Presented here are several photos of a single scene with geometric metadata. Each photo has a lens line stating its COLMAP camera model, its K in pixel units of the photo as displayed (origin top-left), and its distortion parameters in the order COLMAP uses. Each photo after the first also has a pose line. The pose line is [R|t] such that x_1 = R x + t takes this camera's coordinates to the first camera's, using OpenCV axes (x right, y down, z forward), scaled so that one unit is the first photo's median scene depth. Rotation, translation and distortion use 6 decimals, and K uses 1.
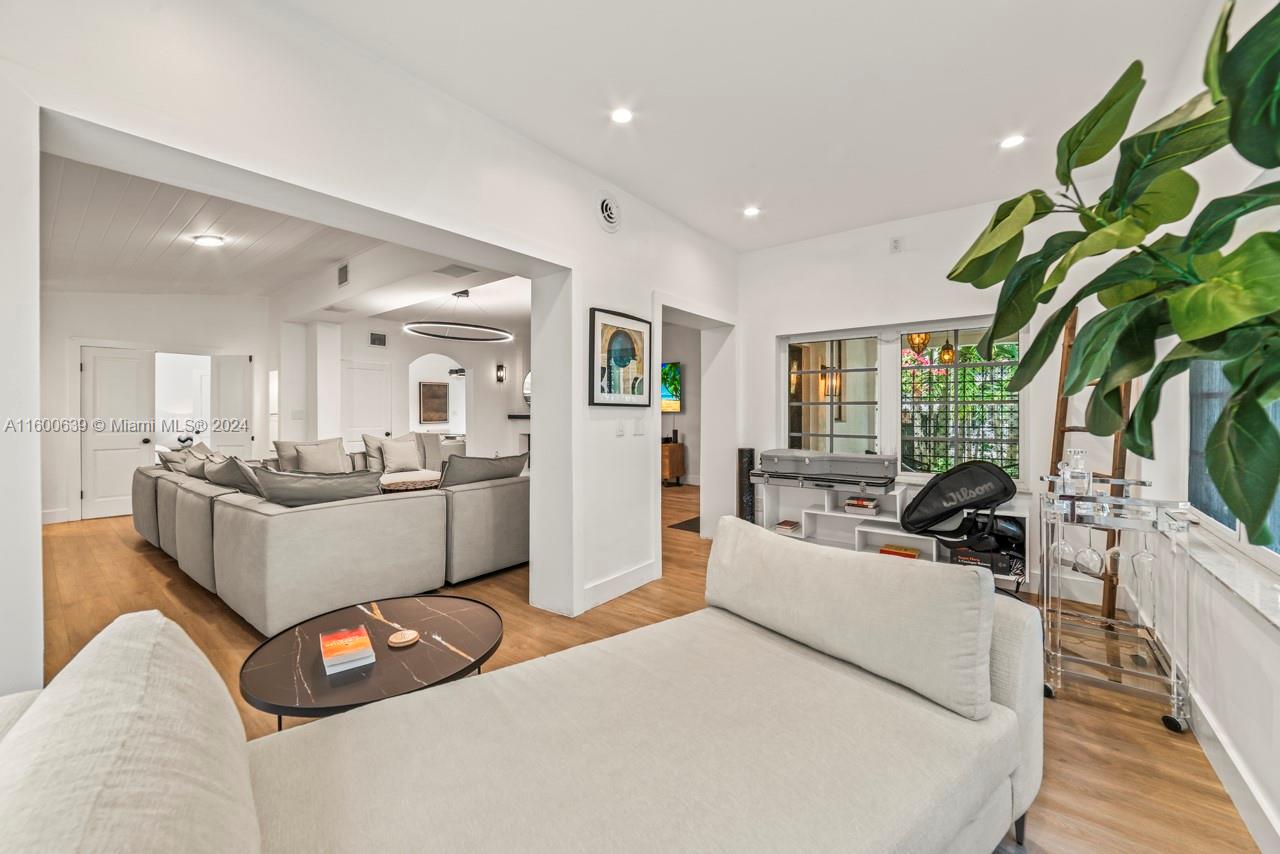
lens RADIAL K [[491.3, 0, 633.7], [0, 491.3, 414.2], [0, 0, 1]] dist [-0.000146, 0.000012]
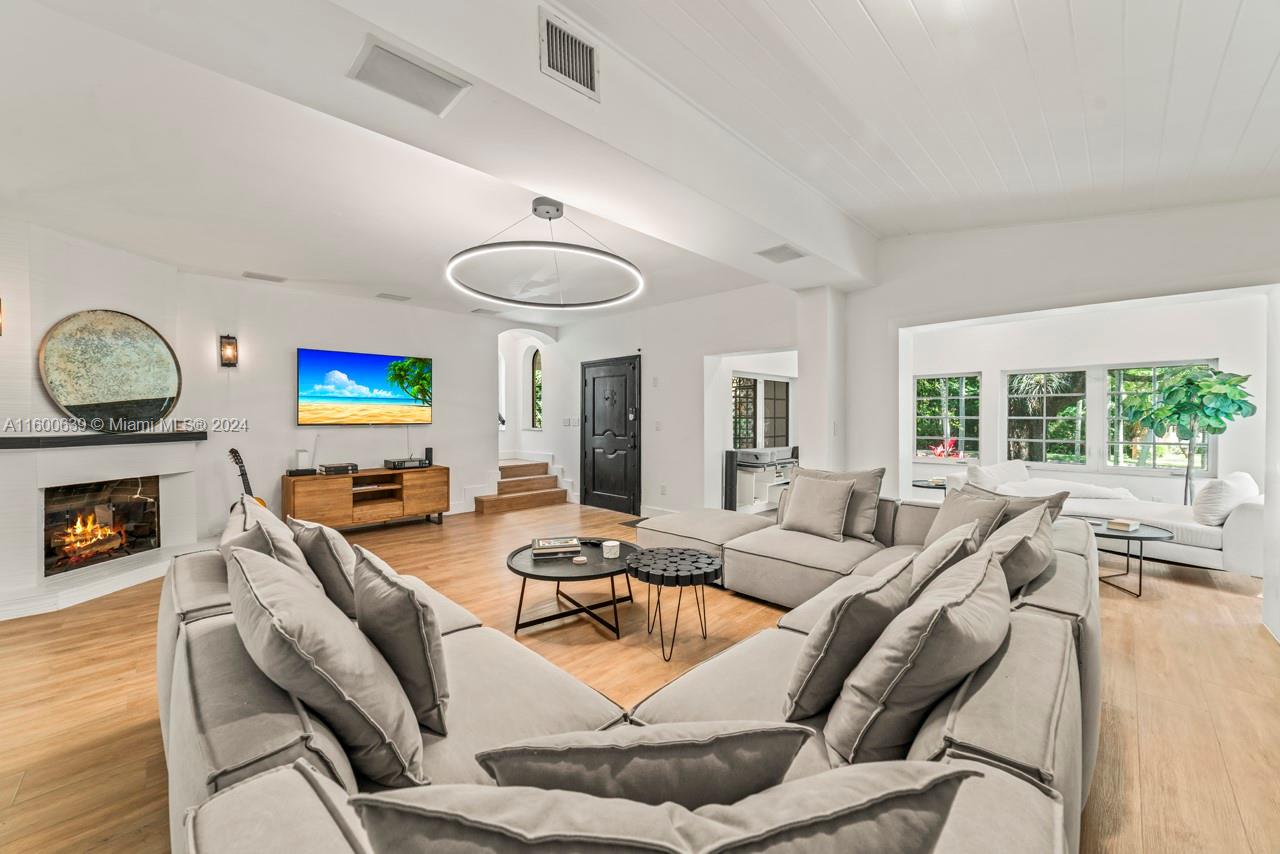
lens RADIAL K [[491.3, 0, 633.7], [0, 491.3, 414.2], [0, 0, 1]] dist [-0.000146, 0.000012]
pose [[0.133901, 0.004816, 0.990983, -0.765327], [0.006844, 0.999960, -0.005784, -0.014546], [-0.990971, 0.007557, 0.133863, 0.724319]]
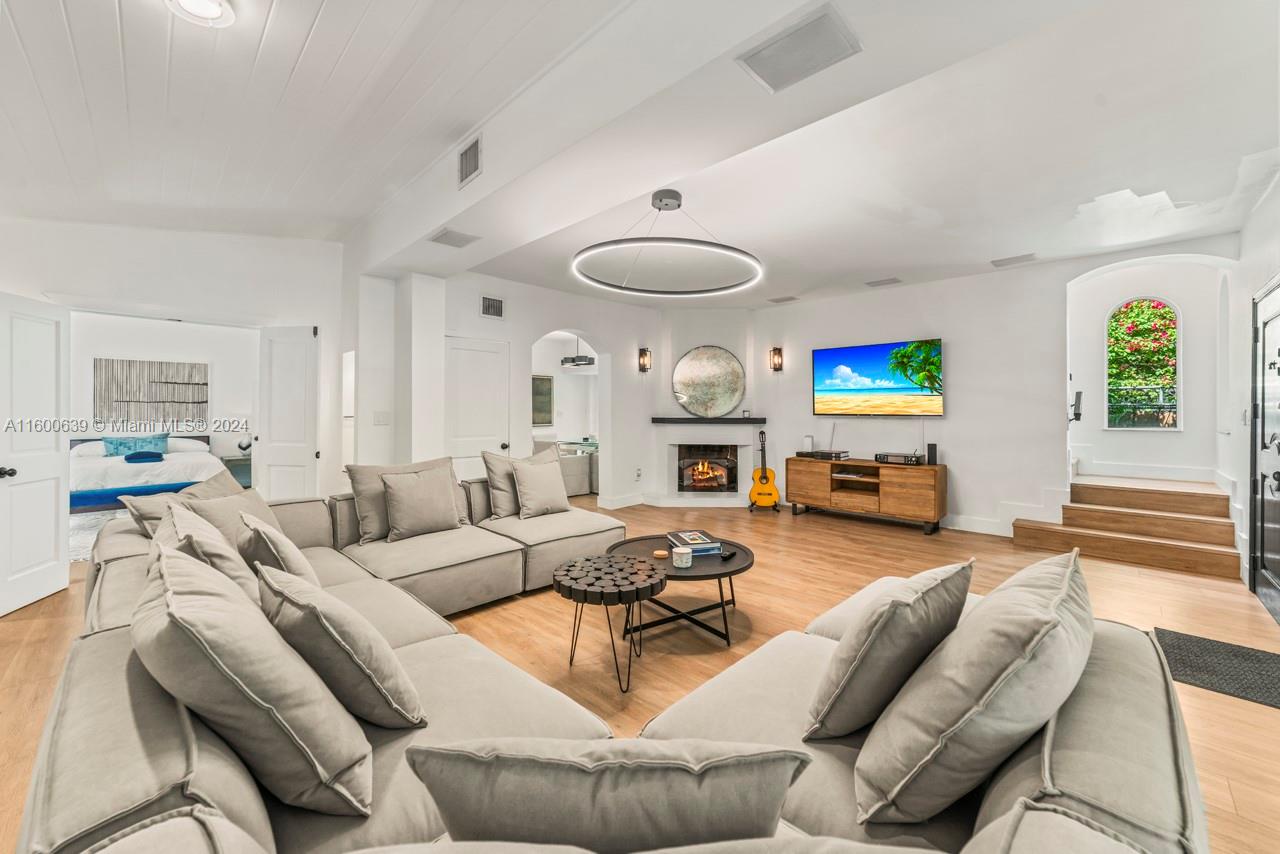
lens RADIAL K [[496.5, 0, 641.5], [0, 496.5, 408.3], [0, 0, 1]] dist [-0.001063, -0.000065]
pose [[0.994593, 0.002782, -0.103811, -0.276260], [-0.003828, 0.999944, -0.009881, -0.006758], [0.103778, 0.010225, 0.994548, 0.384115]]
